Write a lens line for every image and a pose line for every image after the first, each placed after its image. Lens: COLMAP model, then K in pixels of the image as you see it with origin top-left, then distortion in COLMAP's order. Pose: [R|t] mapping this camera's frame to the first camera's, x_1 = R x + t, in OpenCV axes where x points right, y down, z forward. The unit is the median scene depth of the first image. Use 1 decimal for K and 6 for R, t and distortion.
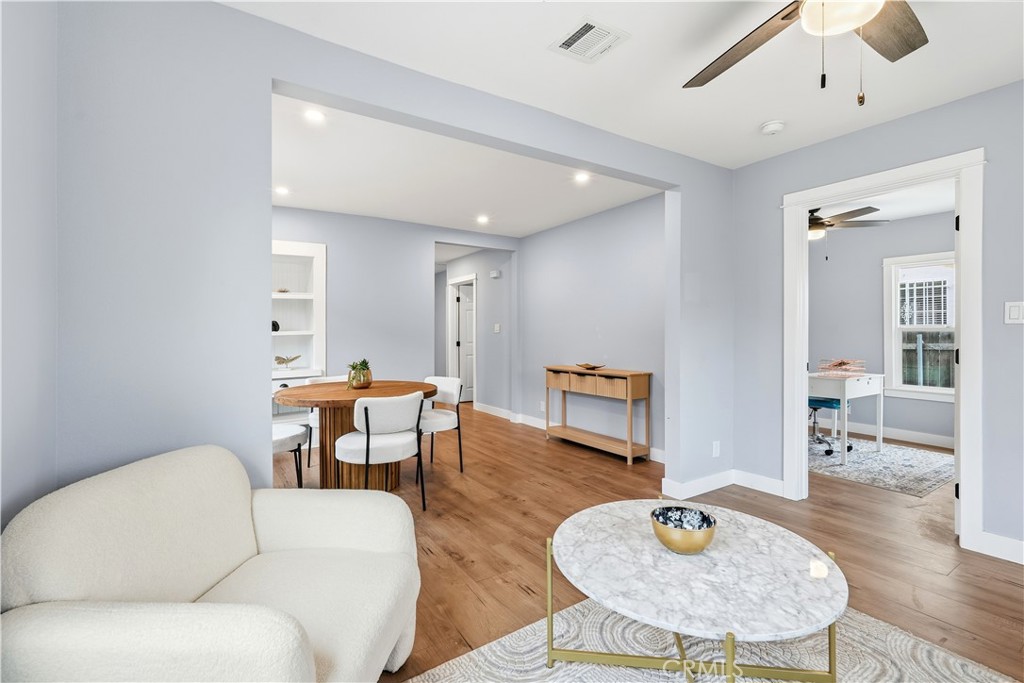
lens RADIAL K [[455.2, 0, 511.9], [0, 455.2, 337.2], [0, 0, 1]] dist [-0.011308, 0.005782]
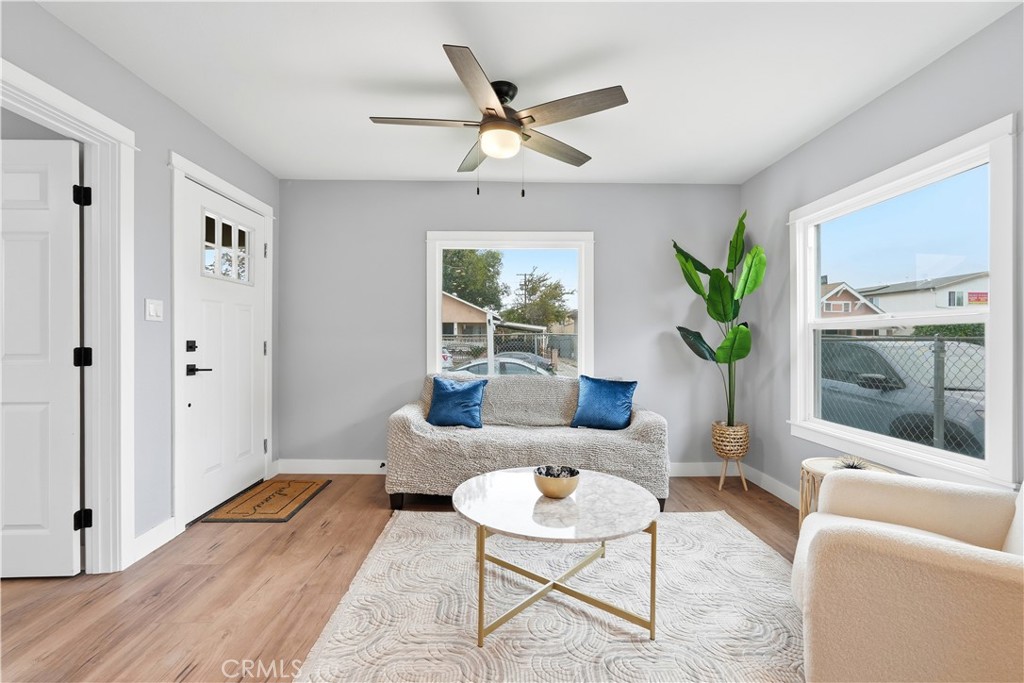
lens RADIAL K [[455.2, 0, 513.6], [0, 455.2, 338.4], [0, 0, 1]] dist [-0.011308, 0.005782]
pose [[-0.855354, -0.004408, 0.518025, -0.183196], [-0.002065, 0.999985, 0.005099, 0.005514], [-0.518040, 0.003292, -0.855350, 2.035050]]
